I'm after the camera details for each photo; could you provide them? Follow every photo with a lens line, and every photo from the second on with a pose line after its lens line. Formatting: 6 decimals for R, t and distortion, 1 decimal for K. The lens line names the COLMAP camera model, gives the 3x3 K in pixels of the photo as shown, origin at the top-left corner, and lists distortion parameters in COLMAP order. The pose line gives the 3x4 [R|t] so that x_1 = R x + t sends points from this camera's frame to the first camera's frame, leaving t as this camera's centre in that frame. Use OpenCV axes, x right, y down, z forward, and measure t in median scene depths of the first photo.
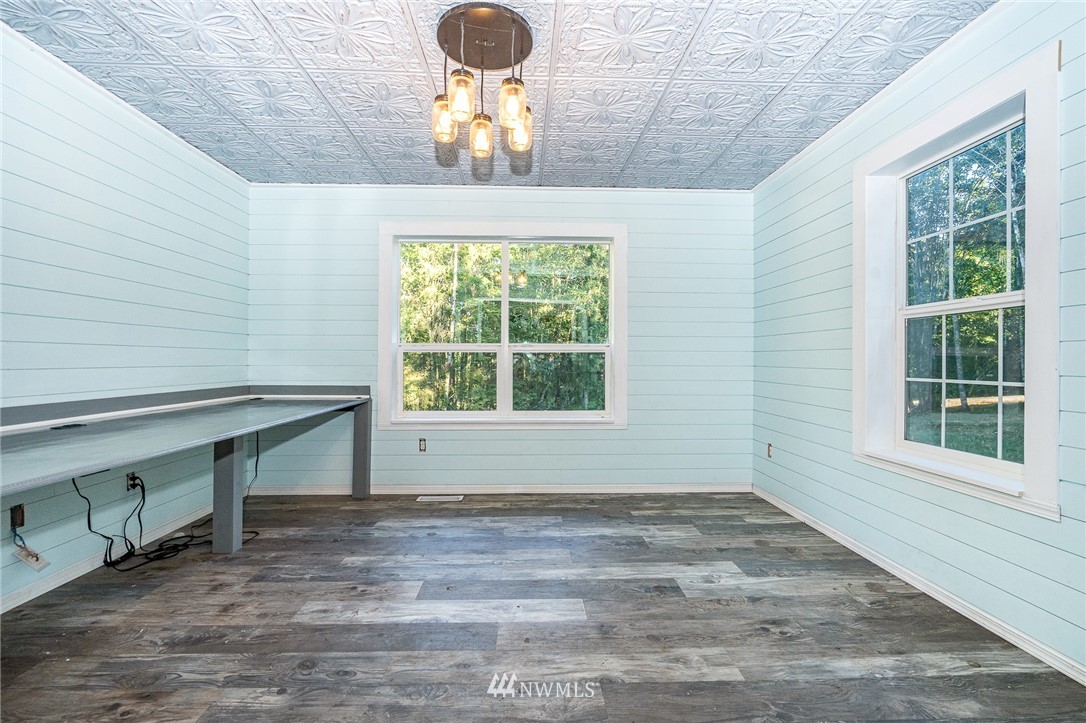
lens RADIAL K [[490.0, 0, 541.7], [0, 490.0, 360.6], [0, 0, 1]] dist [-0.003193, 0.001702]
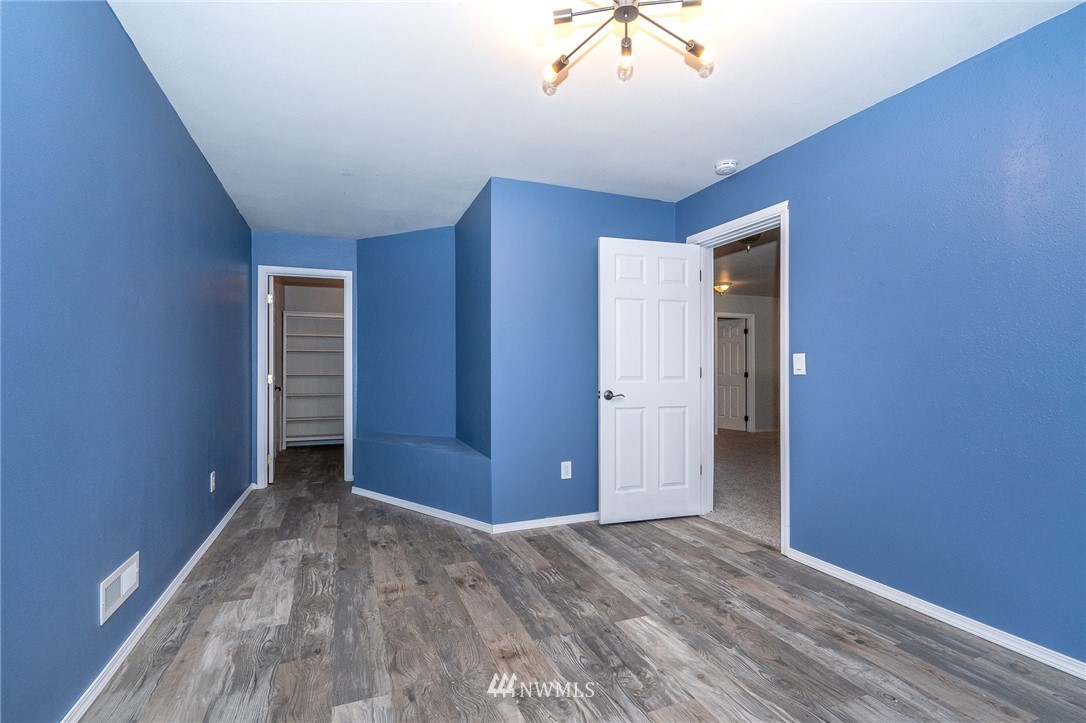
lens RADIAL K [[490.0, 0, 542.3], [0, 490.0, 363.7], [0, 0, 1]] dist [-0.003193, 0.001702]
pose [[-0.354894, 0.002017, 0.934904, -1.552024], [-0.002491, 0.999992, -0.003104, -0.022698], [-0.934903, -0.003430, -0.354886, 1.804413]]
